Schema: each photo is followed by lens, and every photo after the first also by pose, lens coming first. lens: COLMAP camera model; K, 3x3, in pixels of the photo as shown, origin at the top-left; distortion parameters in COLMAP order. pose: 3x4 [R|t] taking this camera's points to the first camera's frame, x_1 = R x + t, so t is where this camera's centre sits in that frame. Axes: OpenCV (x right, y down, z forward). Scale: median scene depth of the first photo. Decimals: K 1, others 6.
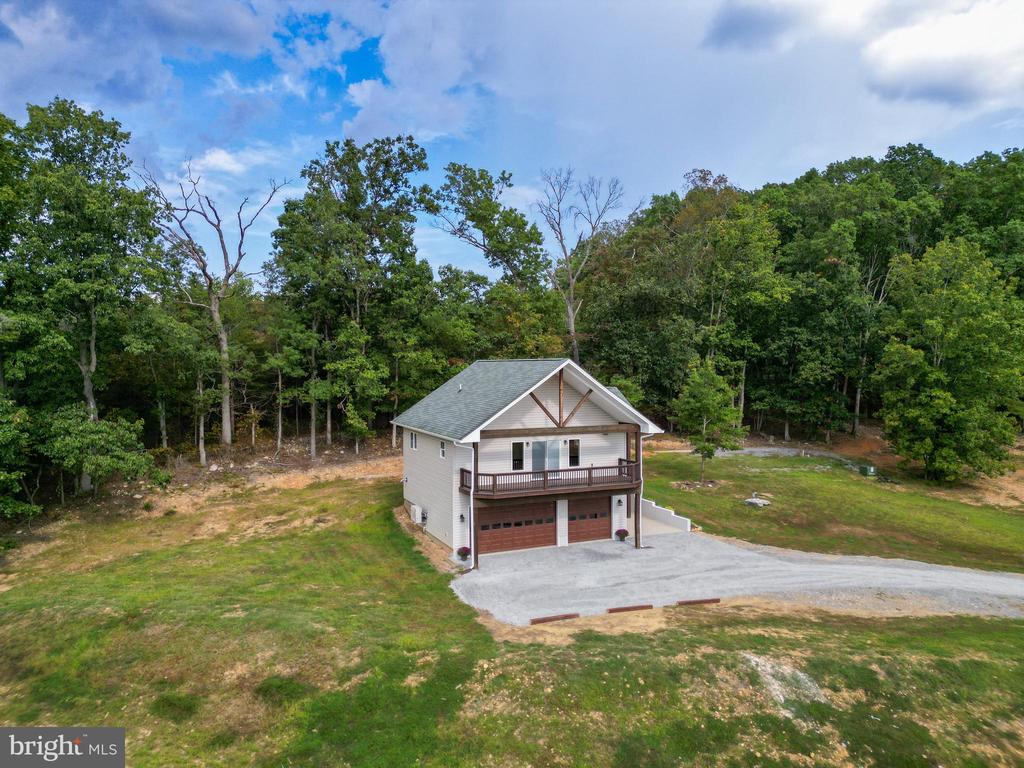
lens RADIAL K [[715.2, 0, 507.1], [0, 715.2, 376.8], [0, 0, 1]] dist [0.078996, -0.077496]
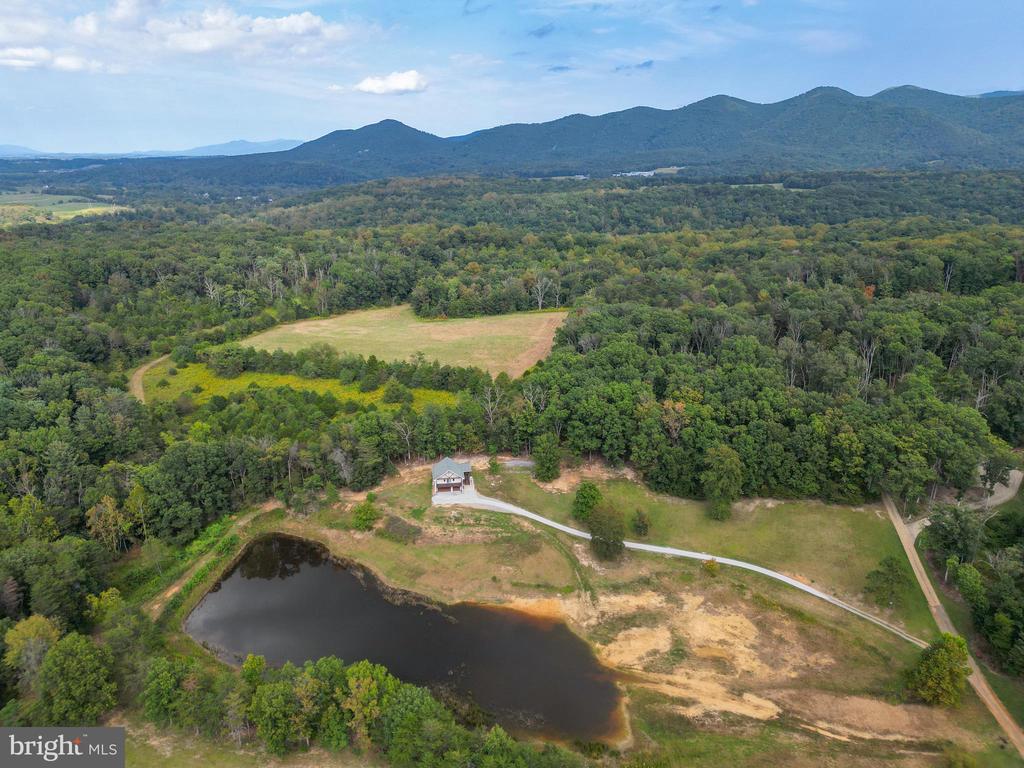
lens RADIAL K [[715.2, 0, 508.3], [0, 715.2, 380.4], [0, 0, 1]] dist [0.078996, -0.077496]
pose [[0.960284, 0.091050, -0.263750, 2.437794], [-0.009828, 0.955710, 0.294144, -2.968999], [0.278850, -0.279870, 0.918649, -5.146813]]
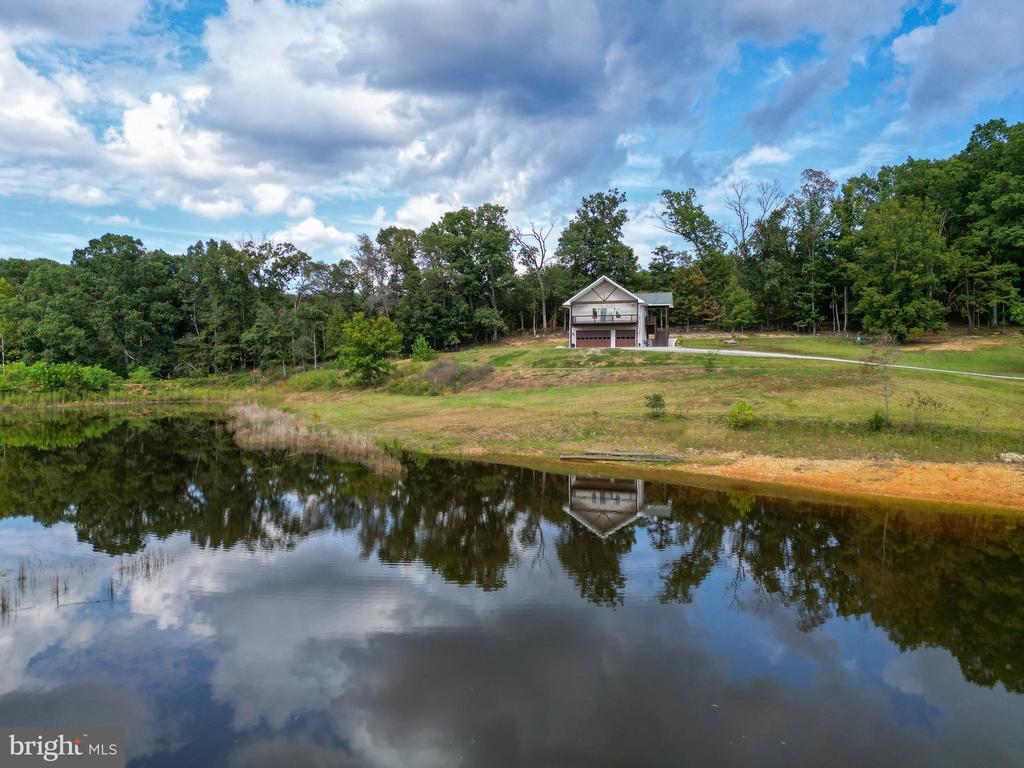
lens RADIAL K [[715.2, 0, 507.2], [0, 715.2, 383.6], [0, 0, 1]] dist [0.078996, -0.077496]
pose [[0.761319, 0.021078, -0.648035, 1.560595], [-0.009935, 0.999733, 0.020845, 0.329821], [0.648302, -0.009432, 0.761325, -1.335203]]
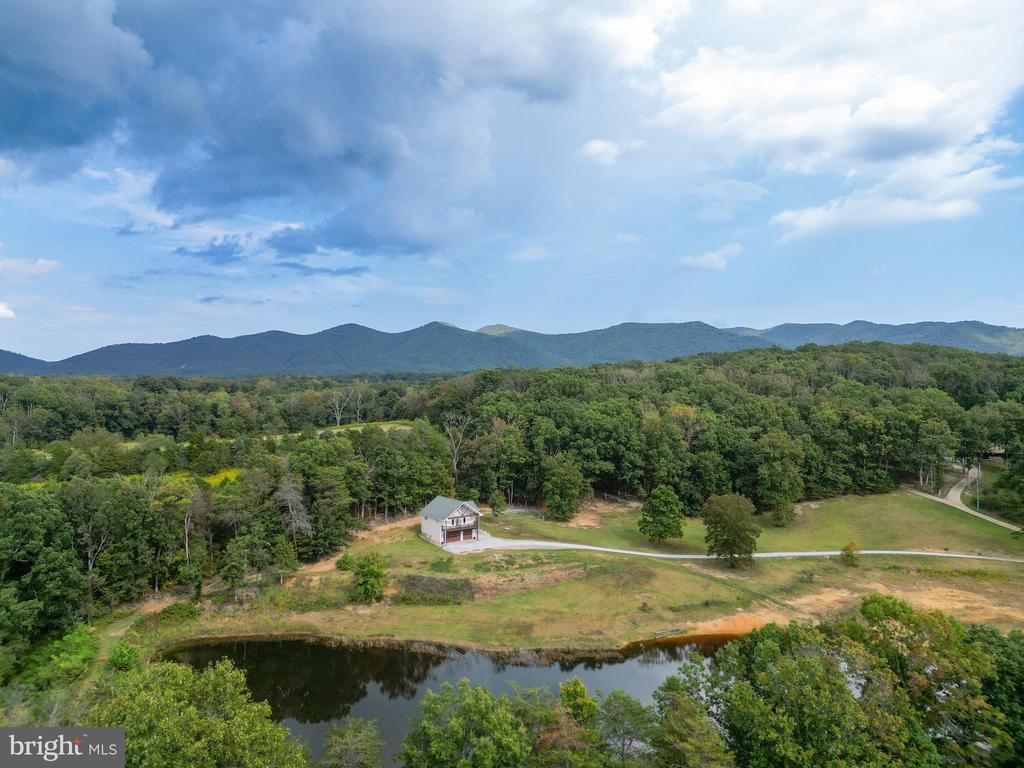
lens RADIAL K [[715.2, 0, 508.6], [0, 715.2, 384.5], [0, 0, 1]] dist [0.078996, -0.077496]
pose [[0.974433, 0.003592, 0.224650, -0.691959], [-0.000445, 0.999901, -0.014060, -0.728907], [-0.224678, 0.013601, 0.974338, -3.695061]]
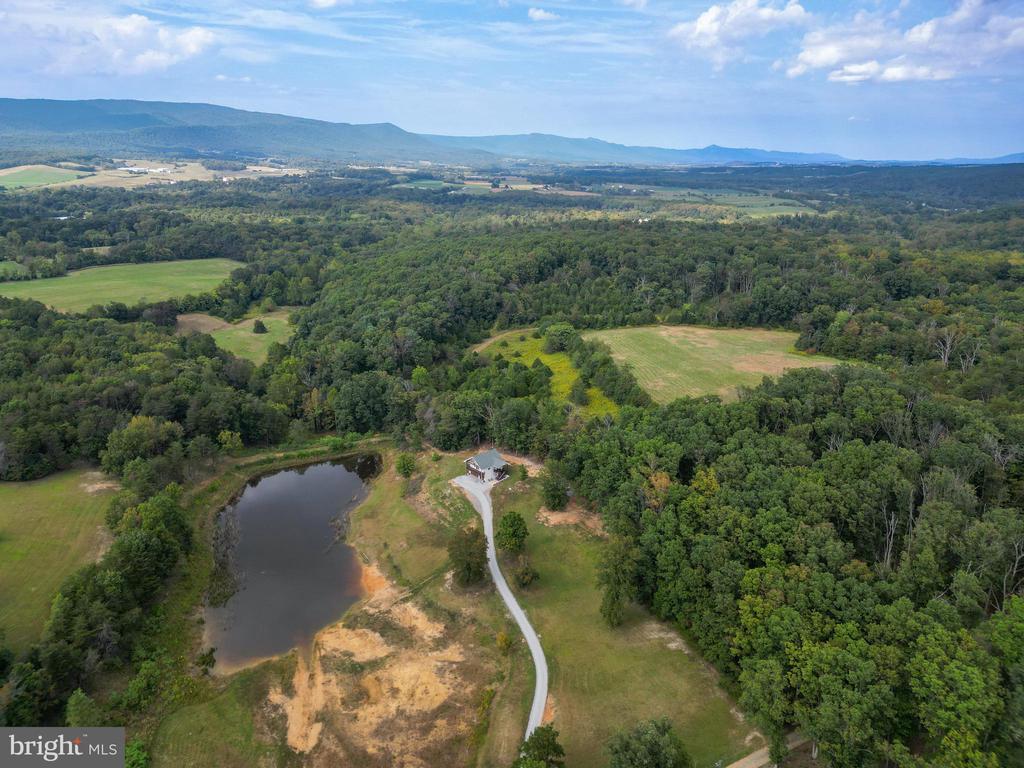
lens RADIAL K [[715.2, 0, 509.1], [0, 715.2, 383.2], [0, 0, 1]] dist [0.078996, -0.077496]
pose [[0.307997, 0.297845, -0.903563, 6.852437], [-0.023431, 0.951819, 0.305764, -3.111656], [0.951099, -0.073003, 0.300137, -0.899462]]
